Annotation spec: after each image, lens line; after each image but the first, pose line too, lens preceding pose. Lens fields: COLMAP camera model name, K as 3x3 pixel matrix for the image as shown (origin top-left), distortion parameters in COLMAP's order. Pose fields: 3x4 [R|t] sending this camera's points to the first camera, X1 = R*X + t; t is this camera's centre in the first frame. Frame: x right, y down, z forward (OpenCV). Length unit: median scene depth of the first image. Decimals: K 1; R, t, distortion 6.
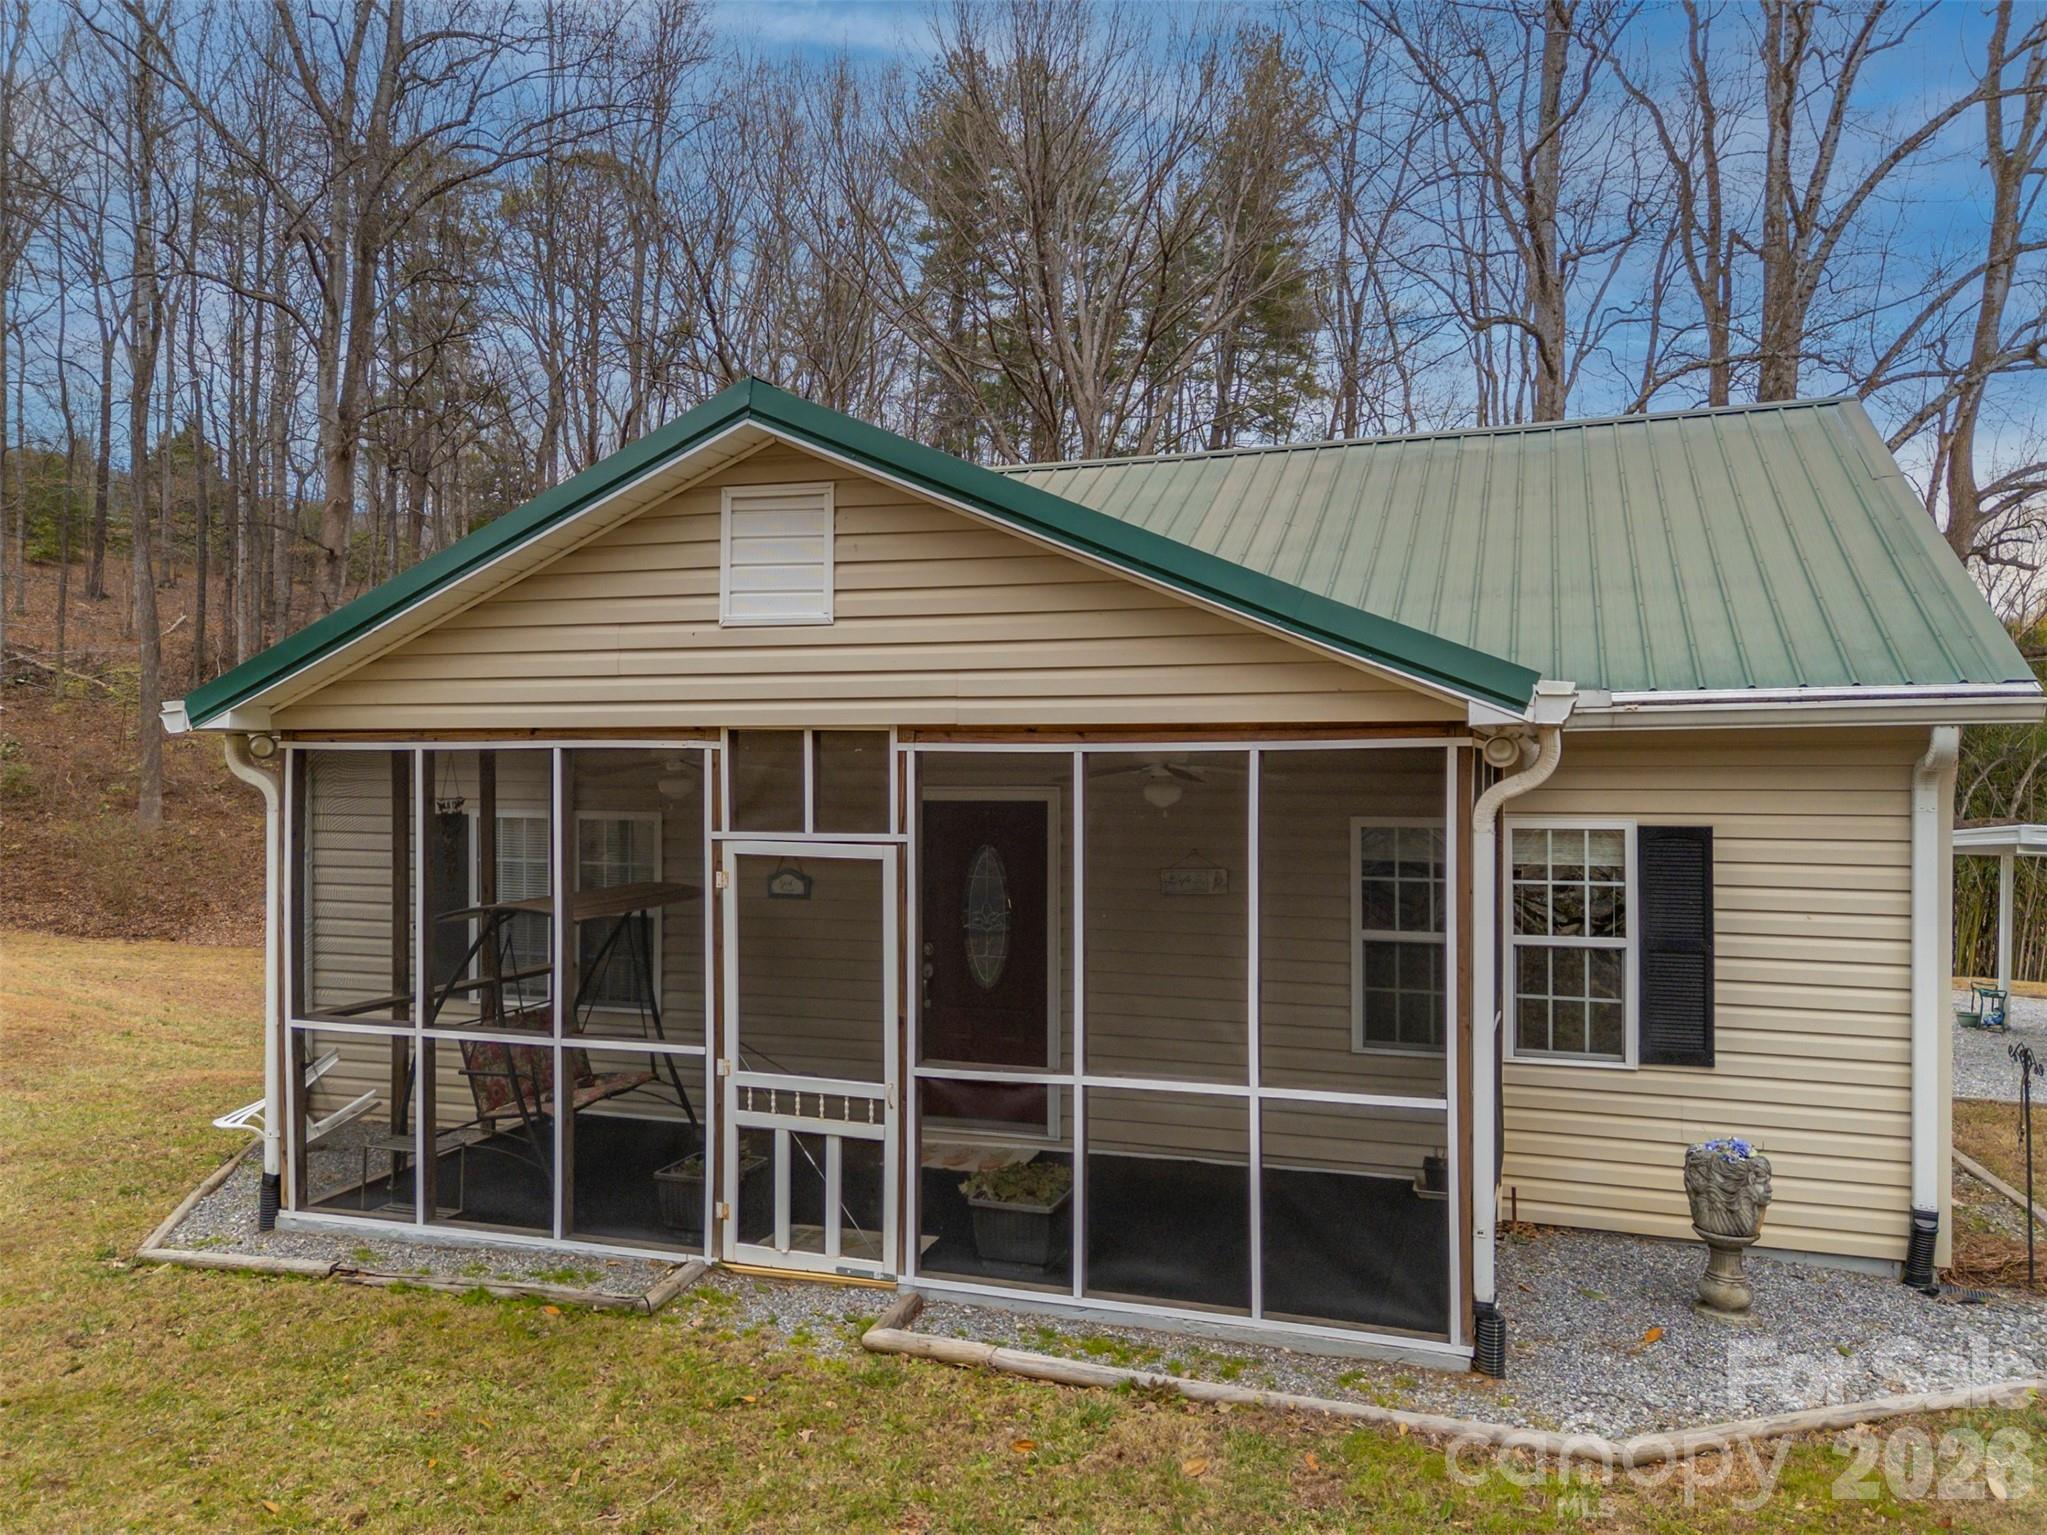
lens RADIAL K [[1510.7, 0, 1019.7], [0, 1510.7, 759.0], [0, 0, 1]] dist [0.072455, -0.055138]
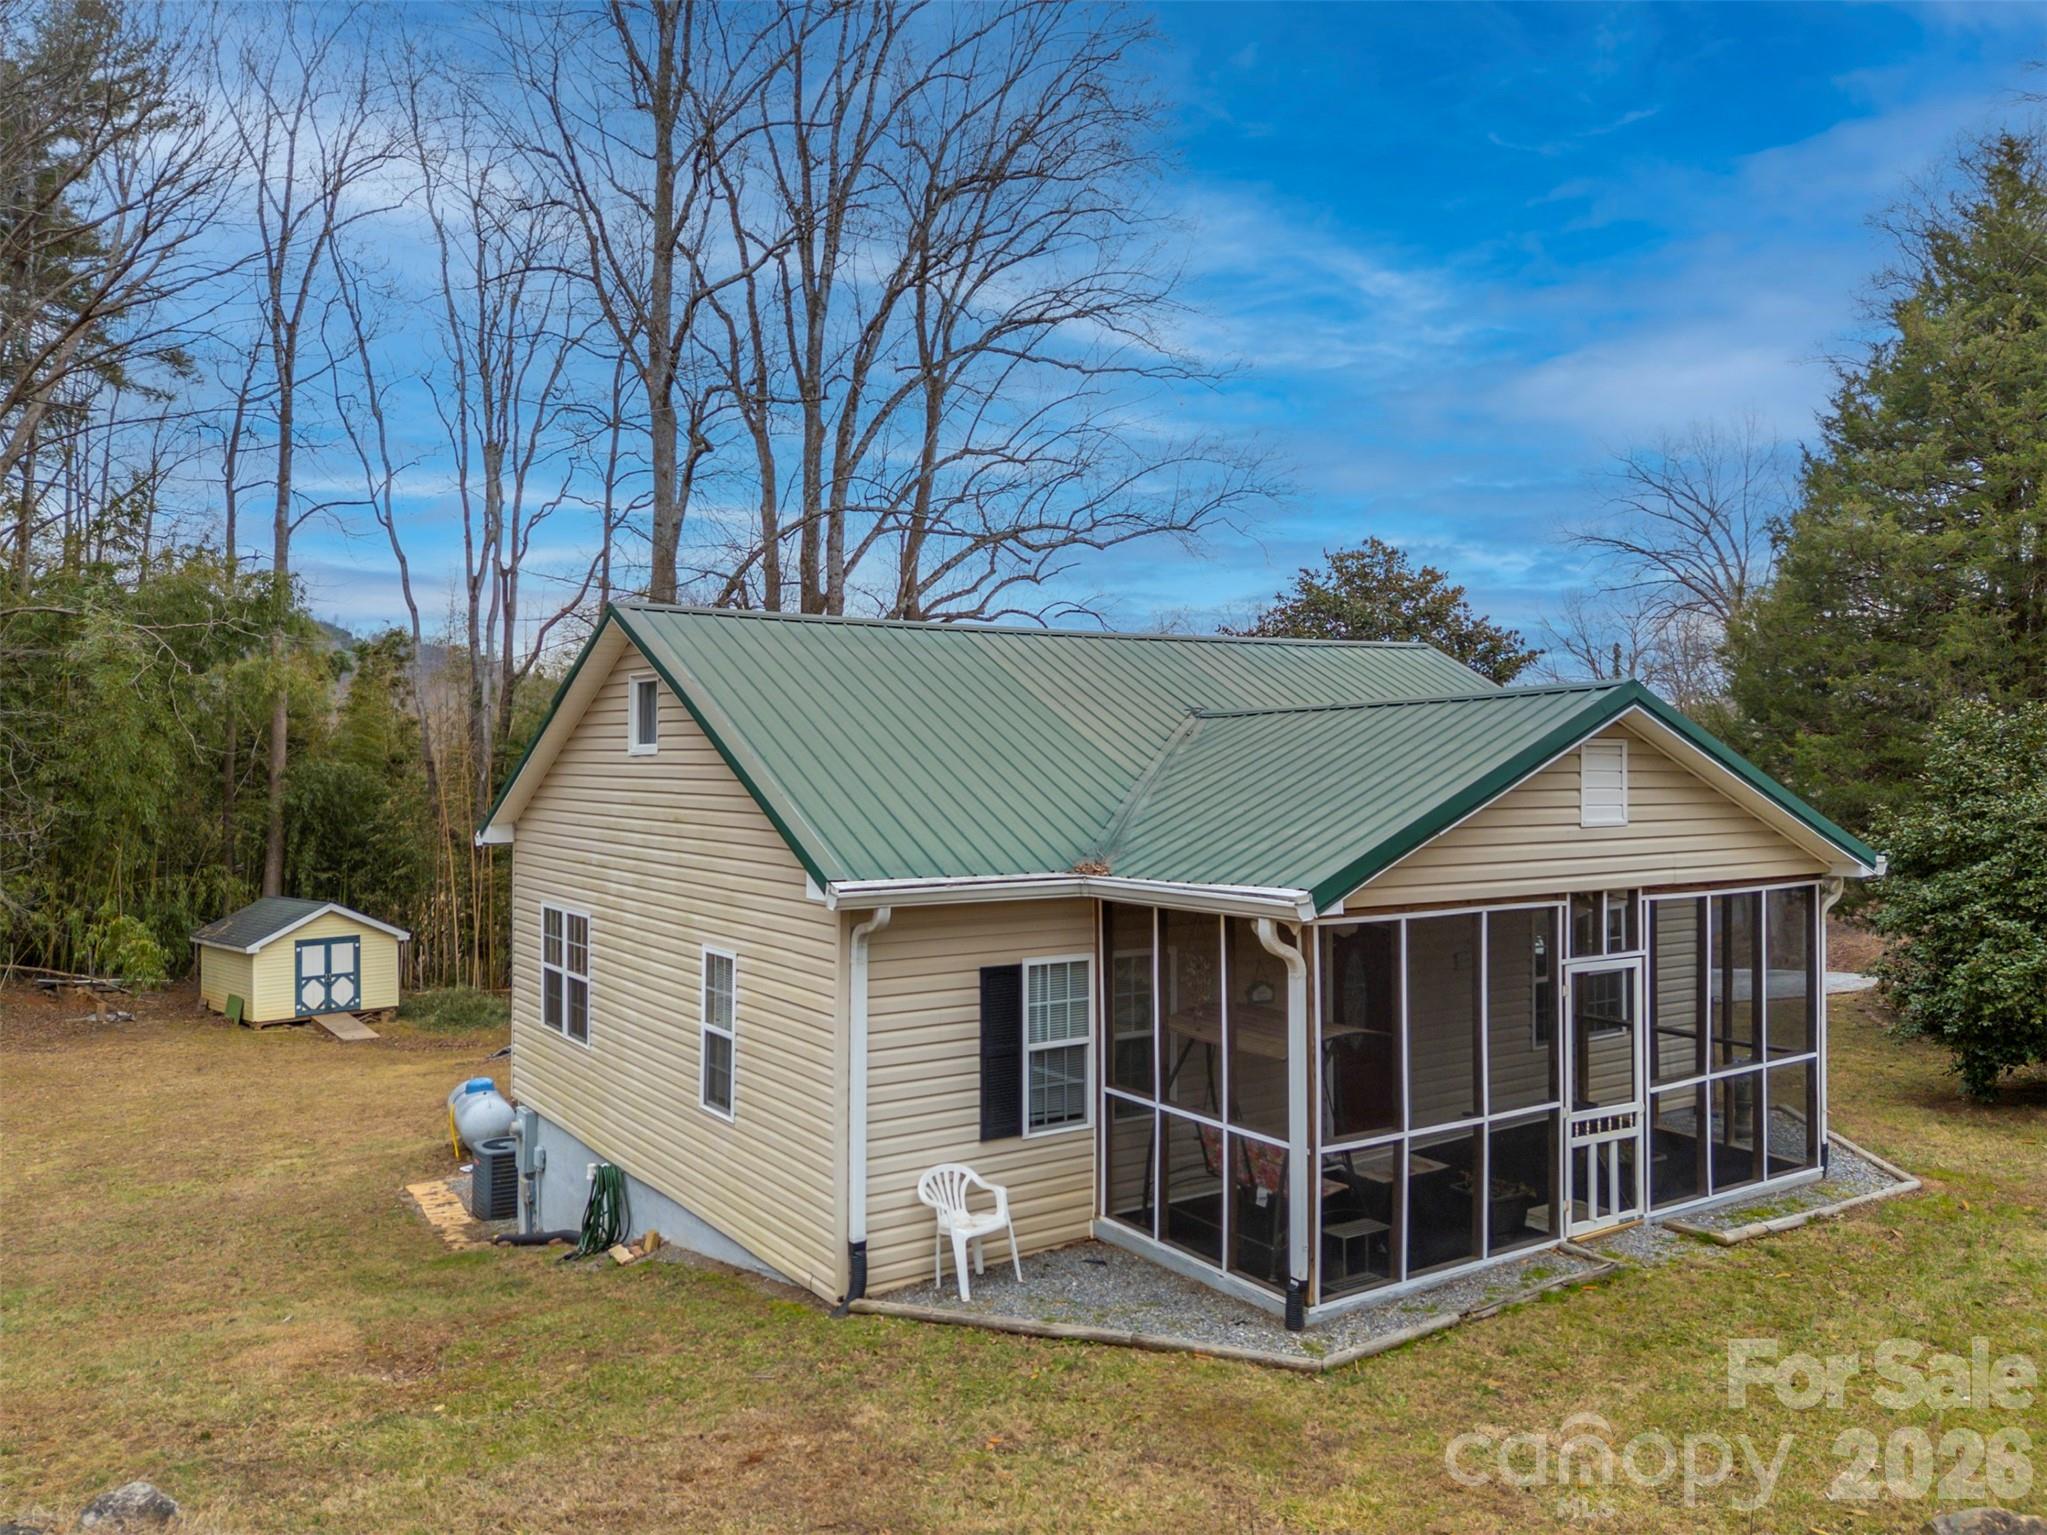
lens RADIAL K [[1510.7, 0, 1024.6], [0, 1510.7, 768.4], [0, 0, 1]] dist [0.072455, -0.055138]
pose [[0.602358, -0.002319, 0.798223, -1.798359], [0.008153, 0.999961, -0.003247, -0.148345], [-0.798184, 0.008463, 0.602354, 0.513155]]
